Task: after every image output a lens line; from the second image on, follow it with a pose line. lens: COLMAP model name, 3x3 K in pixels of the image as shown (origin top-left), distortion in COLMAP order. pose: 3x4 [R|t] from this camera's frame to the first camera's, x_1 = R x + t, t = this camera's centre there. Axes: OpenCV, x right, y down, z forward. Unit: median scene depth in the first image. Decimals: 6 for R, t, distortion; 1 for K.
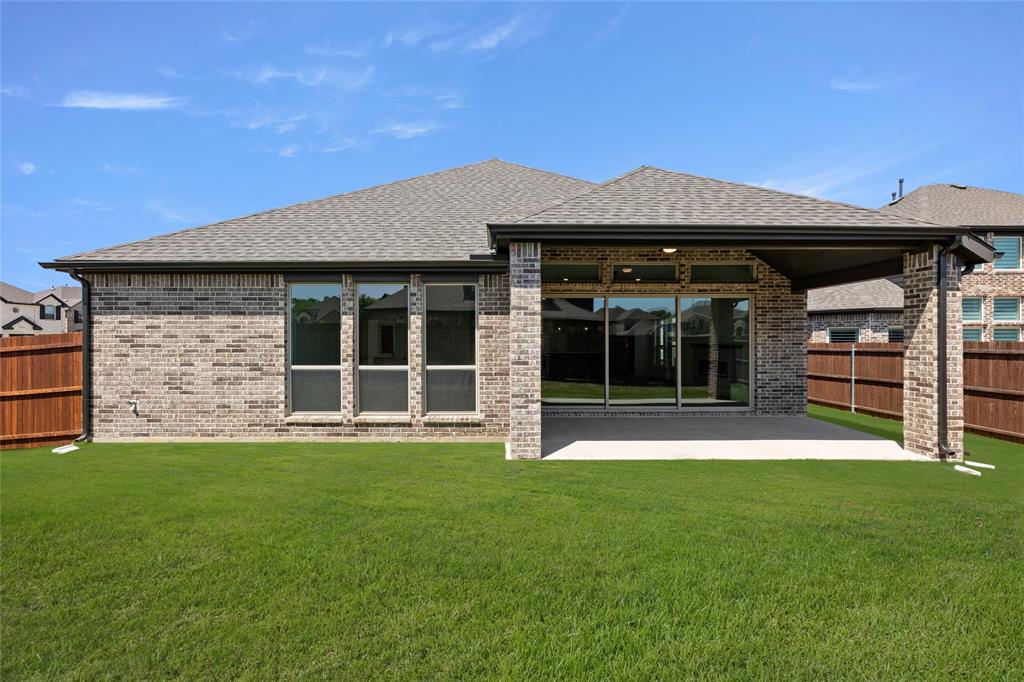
lens RADIAL K [[433.9, 0, 512.0], [0, 433.9, 341.0], [0, 0, 1]] dist [-0.000773, -0.000055]
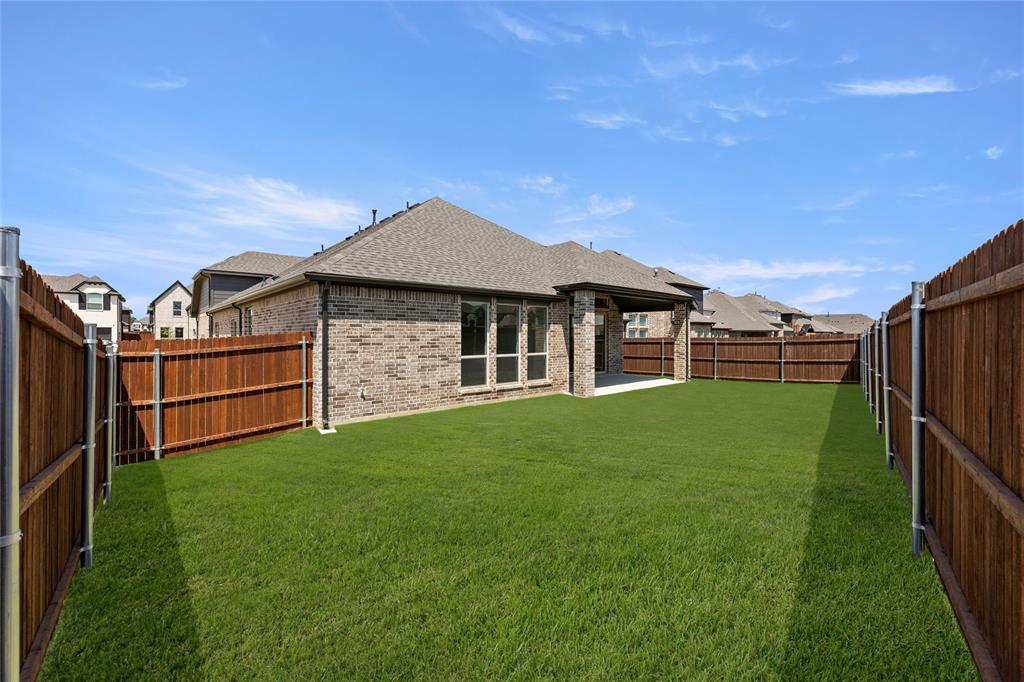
lens RADIAL K [[433.9, 0, 512.0], [0, 433.9, 341.0], [0, 0, 1]] dist [-0.000773, -0.000055]
pose [[0.737724, -0.009018, 0.675042, -1.400400], [0.002650, 0.999942, 0.010461, -0.010175], [-0.675097, -0.005929, 0.737705, -0.220501]]
